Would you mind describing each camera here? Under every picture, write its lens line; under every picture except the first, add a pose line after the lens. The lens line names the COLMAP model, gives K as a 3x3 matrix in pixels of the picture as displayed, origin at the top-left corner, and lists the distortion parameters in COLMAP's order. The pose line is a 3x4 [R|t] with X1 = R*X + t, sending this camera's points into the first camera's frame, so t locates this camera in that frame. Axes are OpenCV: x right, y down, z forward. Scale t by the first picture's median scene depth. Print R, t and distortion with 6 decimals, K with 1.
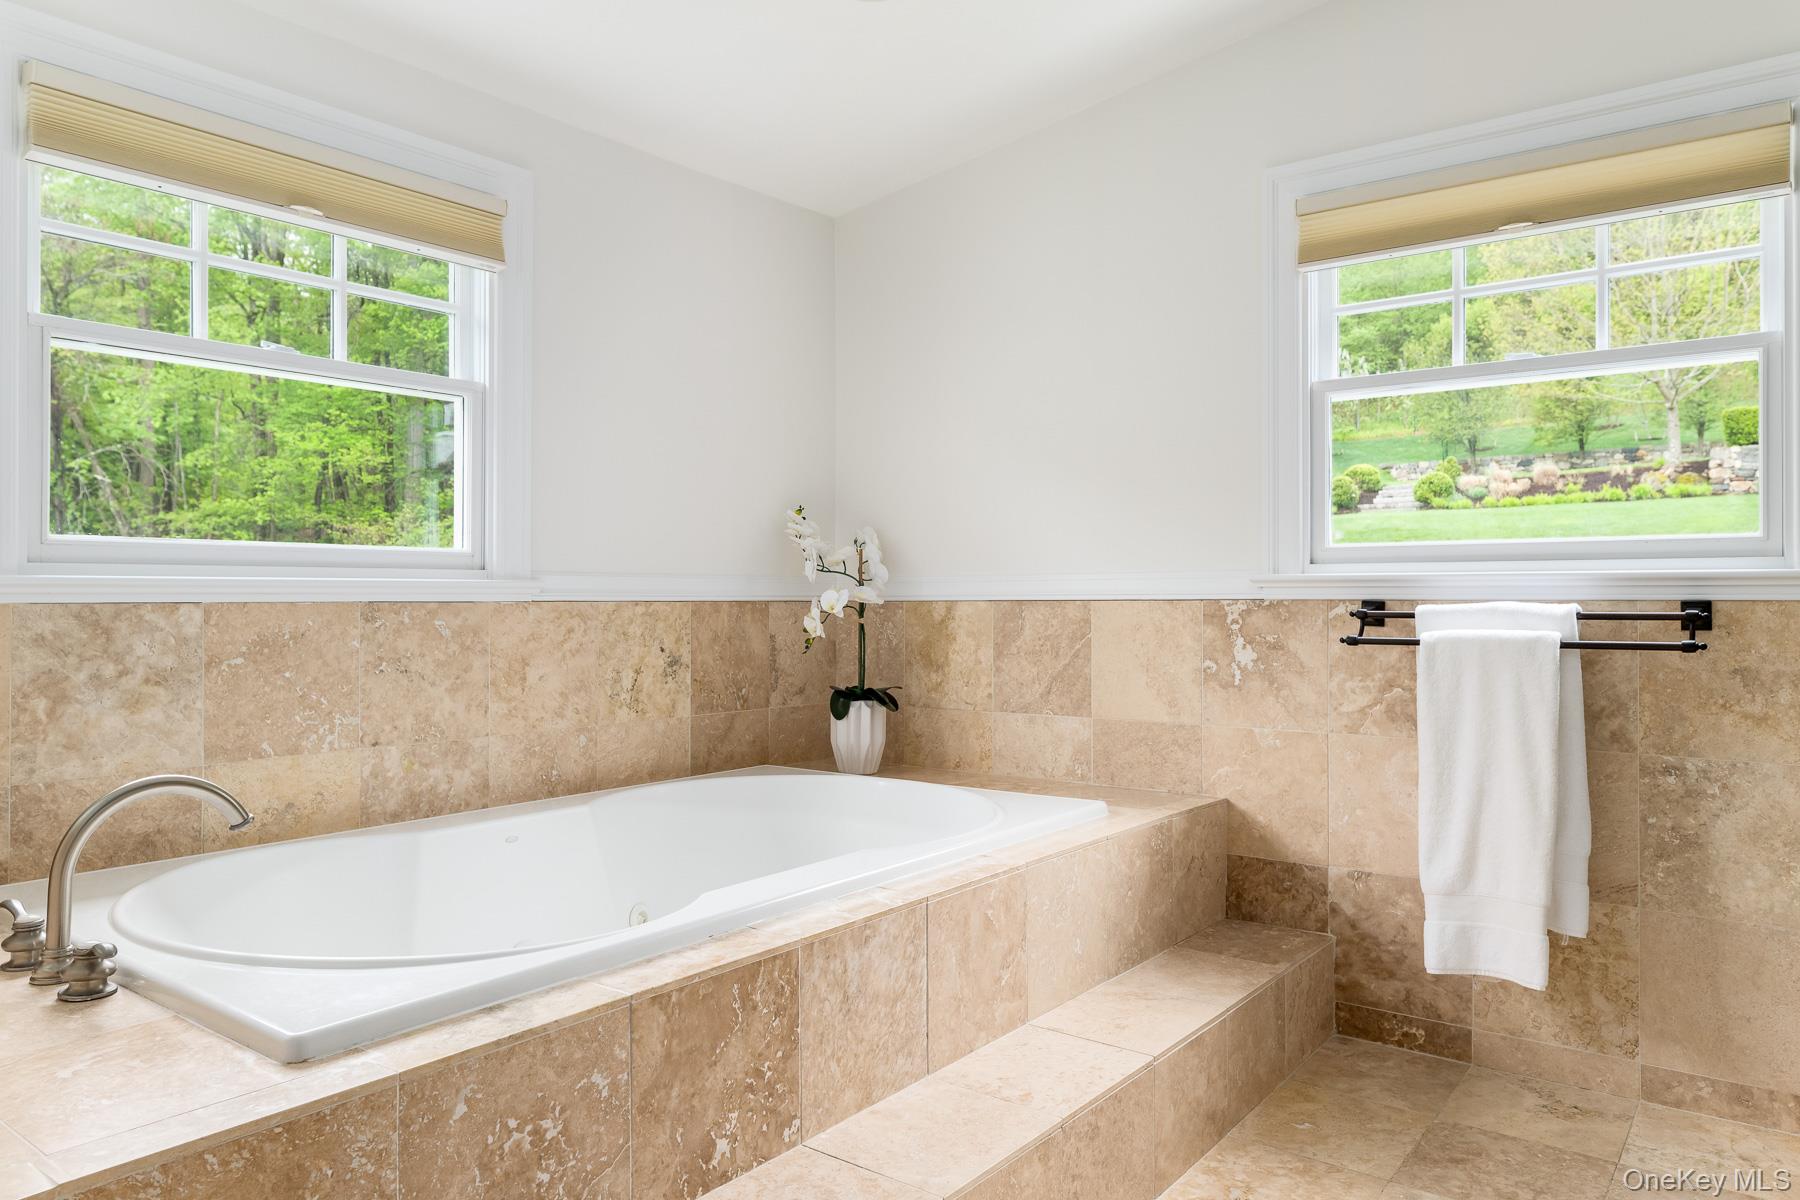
lens RADIAL K [[1202.6, 0, 901.3], [0, 1202.6, 583.1], [0, 0, 1]] dist [-0.003067, 0.007038]
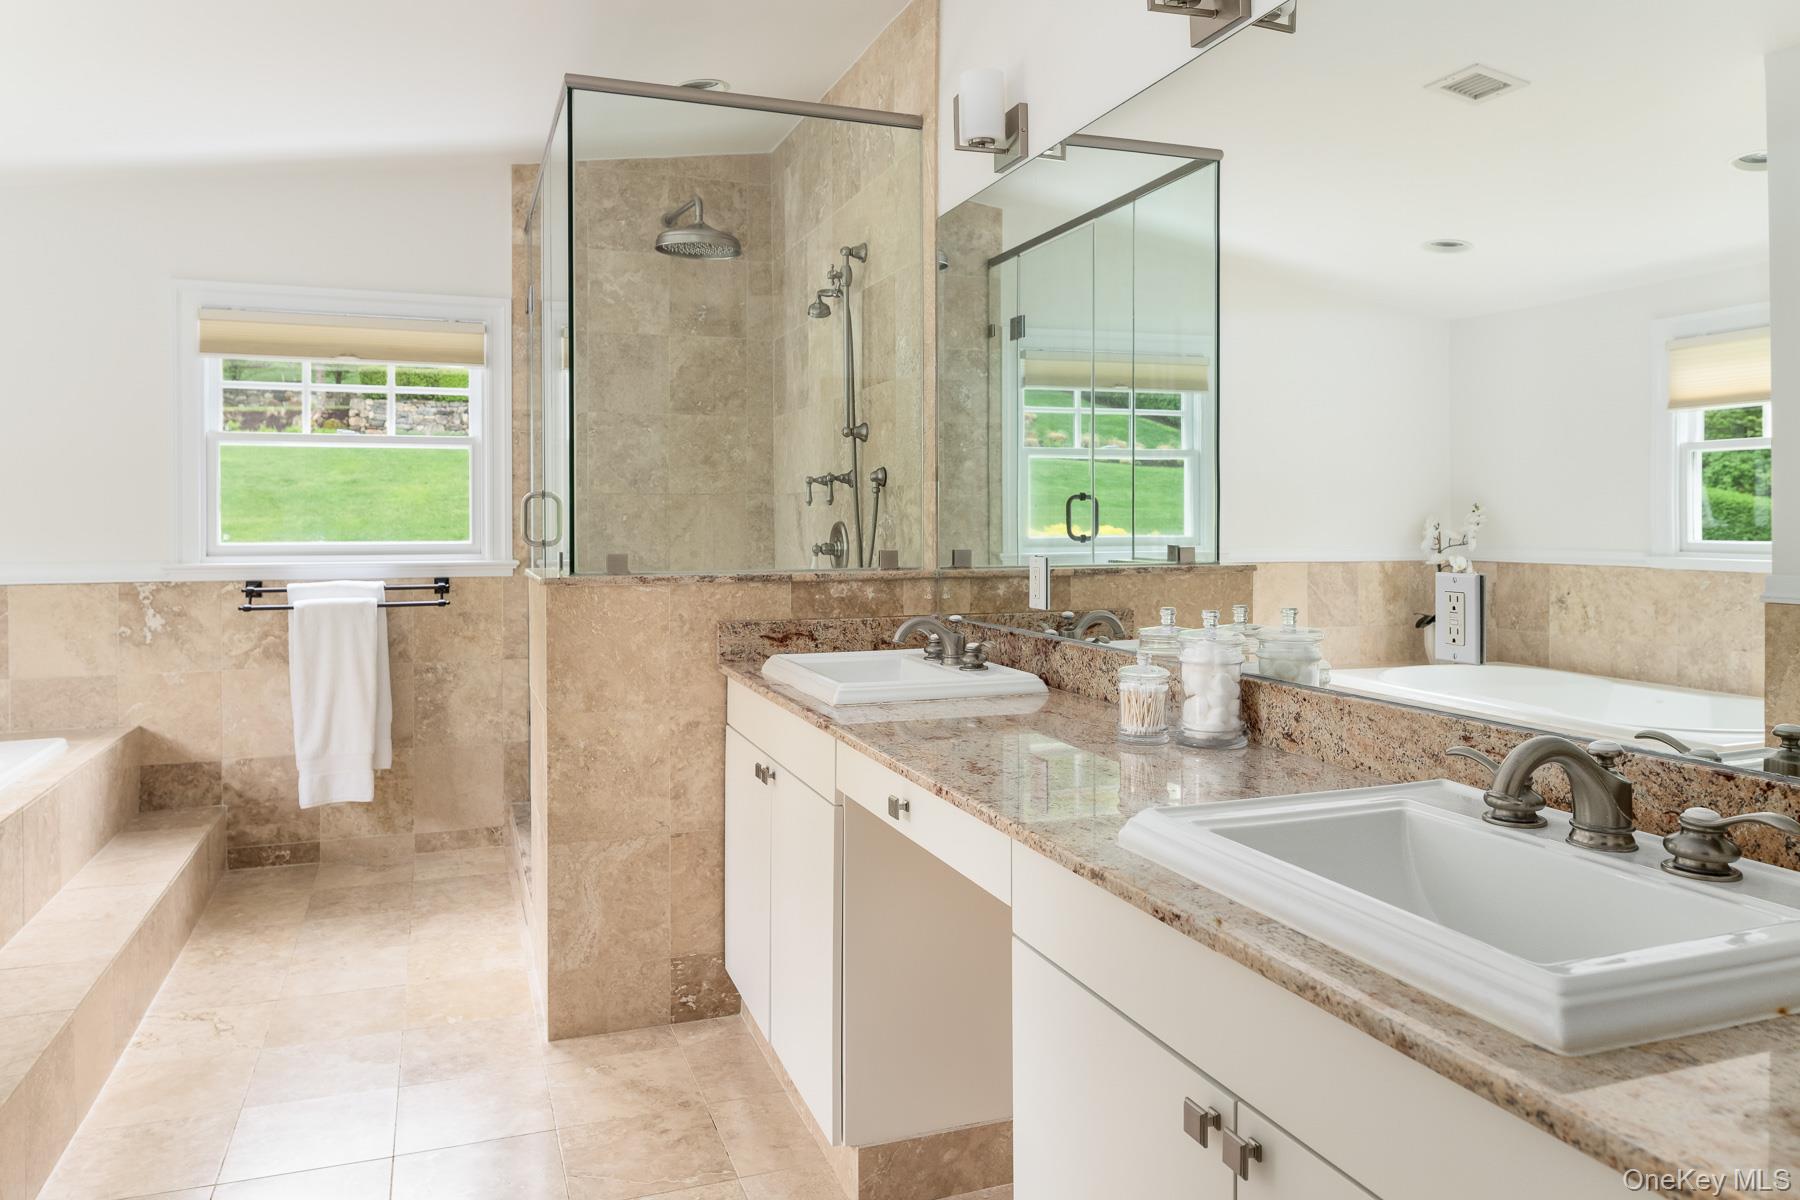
lens RADIAL K [[1202.6, 0, 901.3], [0, 1202.6, 583.1], [0, 0, 1]] dist [-0.003067, 0.007038]
pose [[0.512917, -0.042852, 0.857368, -0.490236], [-0.012455, 0.998277, 0.057346, -0.079784], [-0.858348, -0.040092, 0.511499, -0.483100]]
